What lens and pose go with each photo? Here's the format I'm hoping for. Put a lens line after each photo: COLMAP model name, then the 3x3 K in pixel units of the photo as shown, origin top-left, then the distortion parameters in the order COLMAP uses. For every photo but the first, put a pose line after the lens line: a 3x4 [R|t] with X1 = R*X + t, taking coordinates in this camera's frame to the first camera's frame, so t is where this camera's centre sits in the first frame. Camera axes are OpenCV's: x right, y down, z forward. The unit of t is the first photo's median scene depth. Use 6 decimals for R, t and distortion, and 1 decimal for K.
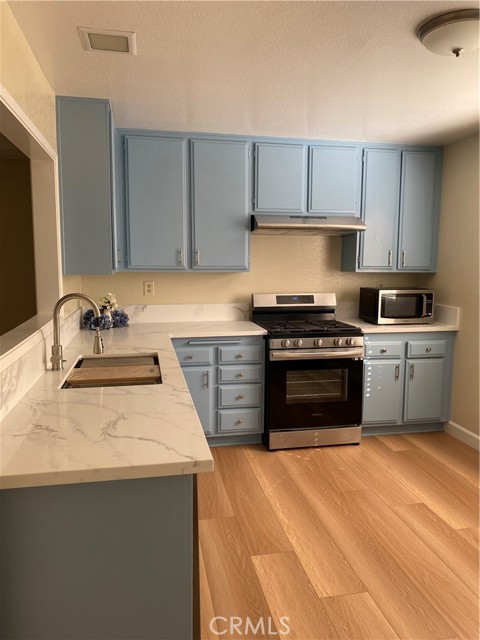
lens RADIAL K [[489.6, 0, 239.4], [0, 489.6, 318.3], [0, 0, 1]] dist [0.011008, -0.014464]
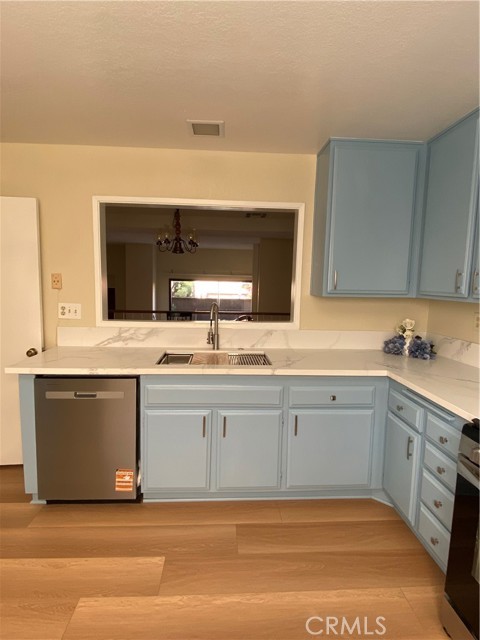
lens RADIAL K [[340.0, 0, 237.2], [0, 340.0, 321.5], [0, 0, 1]] dist [-0.003544, -0.000670]
pose [[-0.159797, 0.105261, -0.981522, 0.448166], [-0.131488, 0.983169, 0.126845, -0.089911], [0.978354, 0.149328, -0.143267, 0.791089]]
